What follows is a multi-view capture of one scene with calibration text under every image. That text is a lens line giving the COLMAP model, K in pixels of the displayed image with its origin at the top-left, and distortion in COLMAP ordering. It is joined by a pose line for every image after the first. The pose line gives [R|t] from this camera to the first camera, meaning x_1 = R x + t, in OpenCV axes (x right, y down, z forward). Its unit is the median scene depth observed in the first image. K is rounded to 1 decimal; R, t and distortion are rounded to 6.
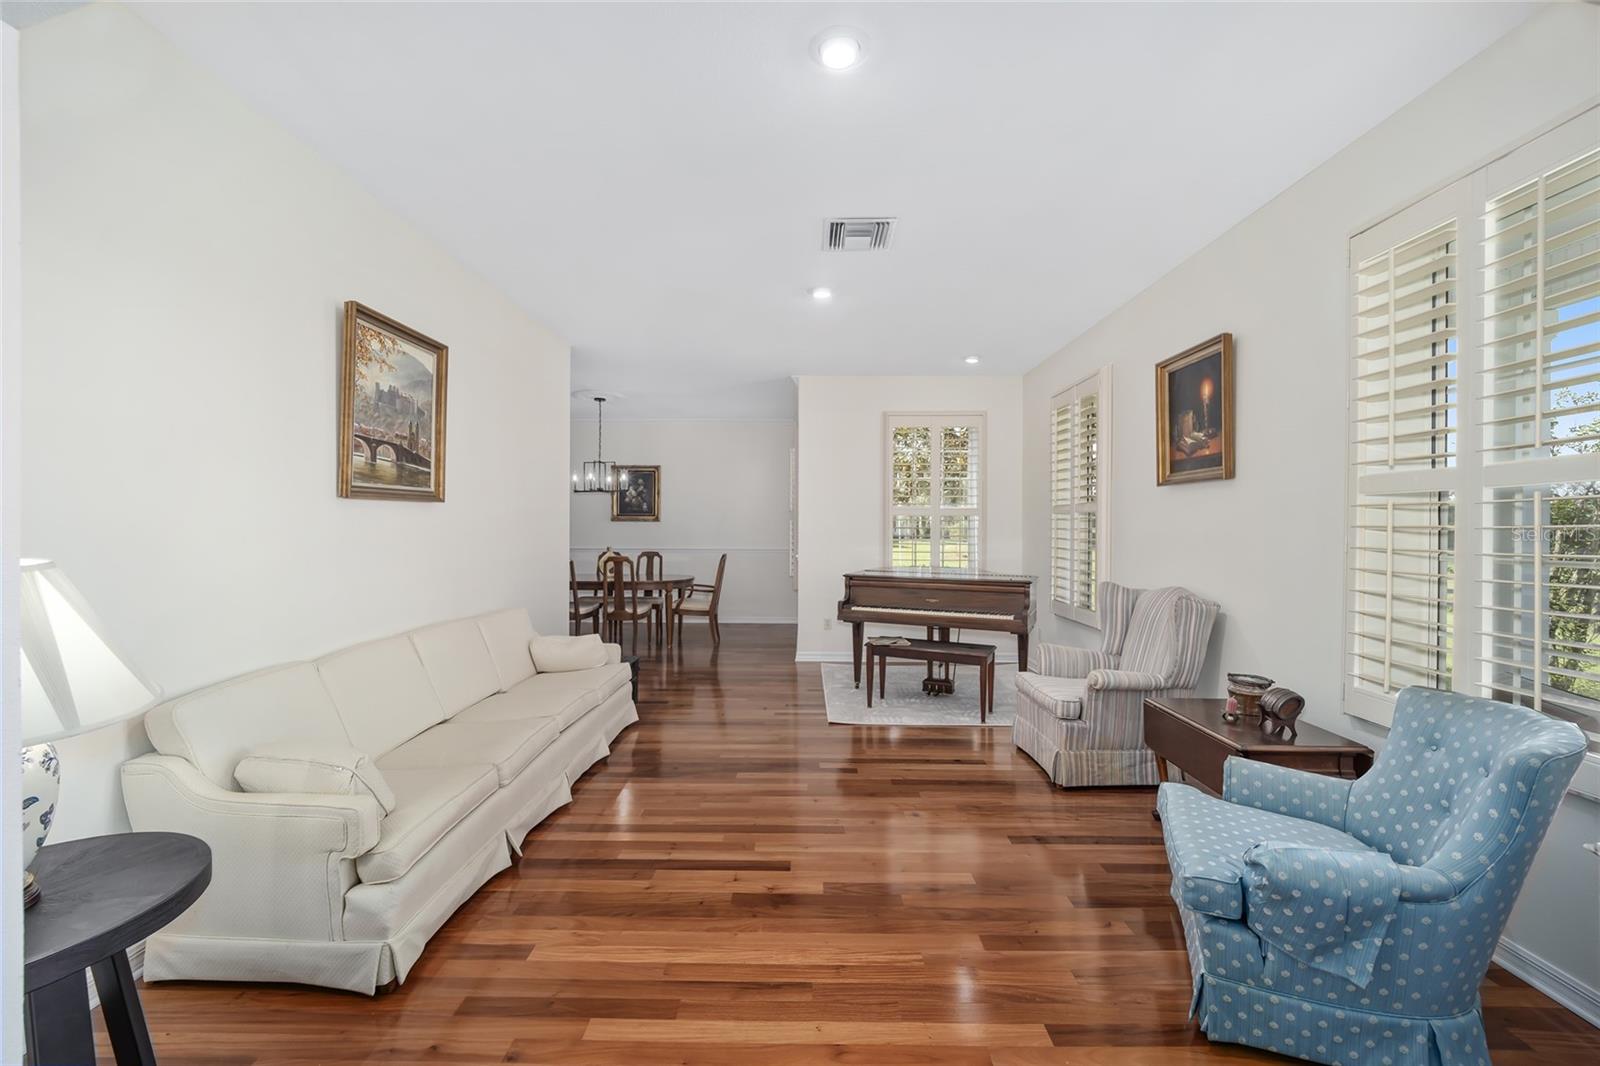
lens RADIAL K [[650.6, 0, 794.4], [0, 650.6, 526.7], [0, 0, 1]] dist [-0.001077, -0.000002]
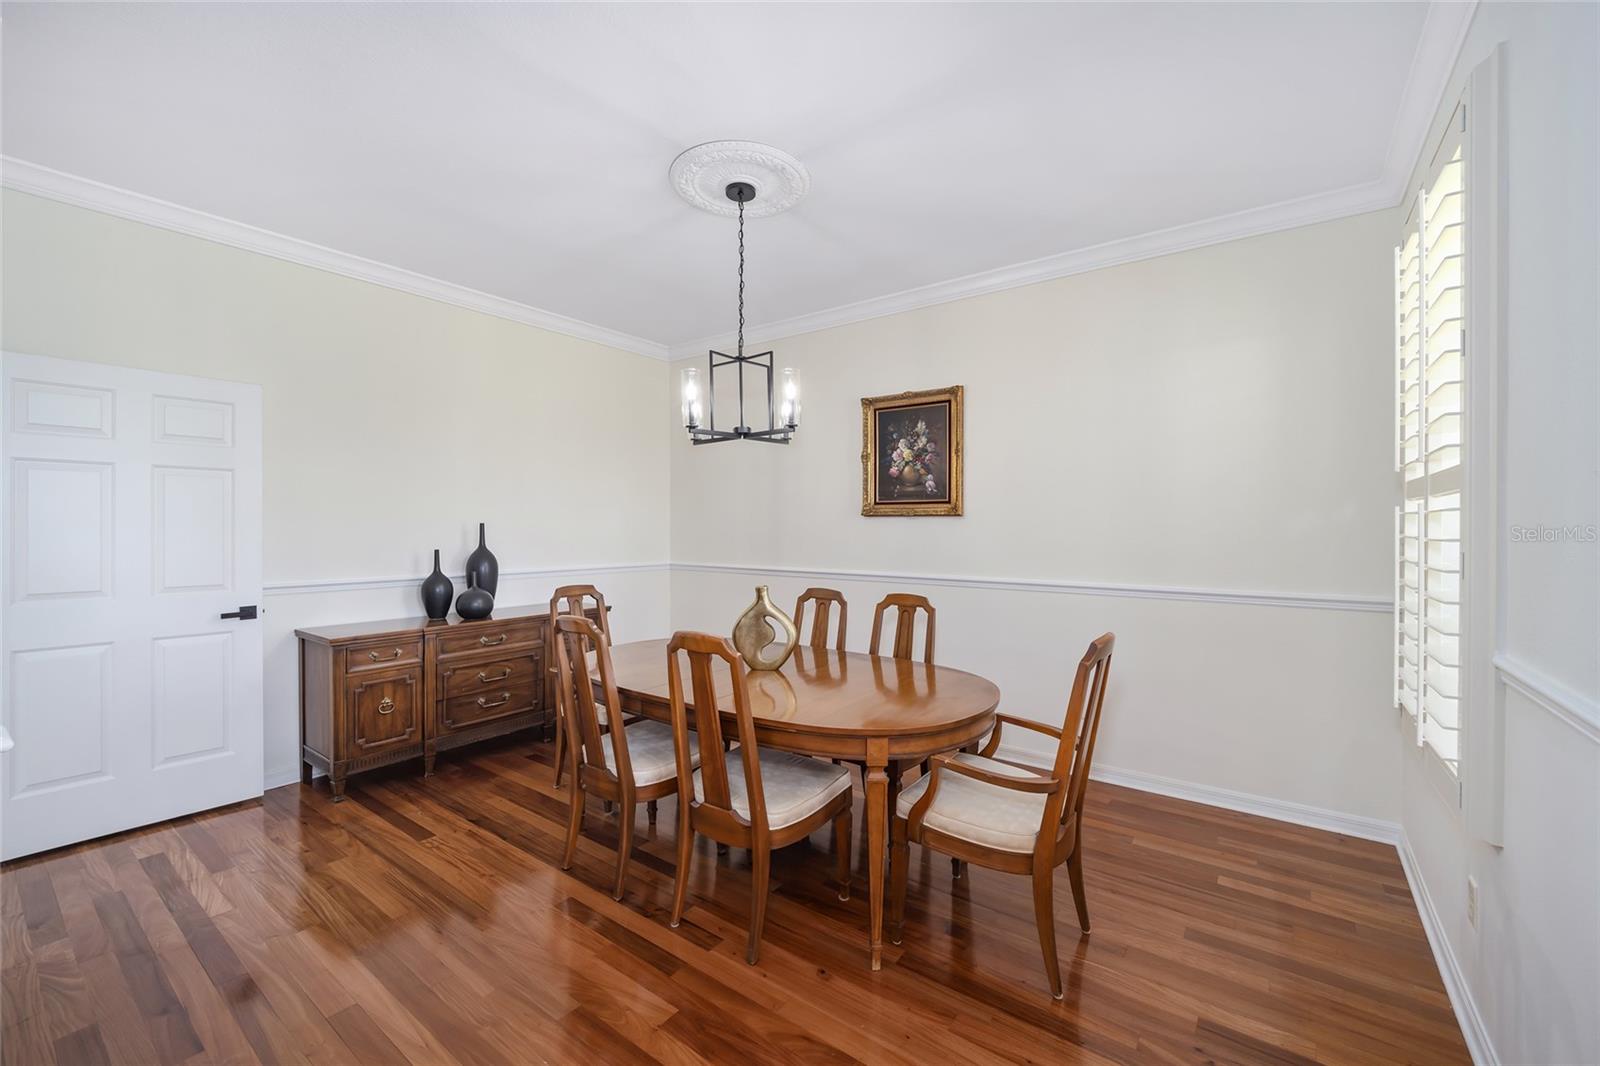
lens RADIAL K [[650.6, 0, 794.4], [0, 650.6, 526.7], [0, 0, 1]] dist [-0.001077, -0.000002]
pose [[0.809550, -0.001016, -0.587050, -0.049237], [0.003694, 0.999988, 0.003364, -0.003485], [0.587039, -0.004892, 0.809544, 0.649979]]
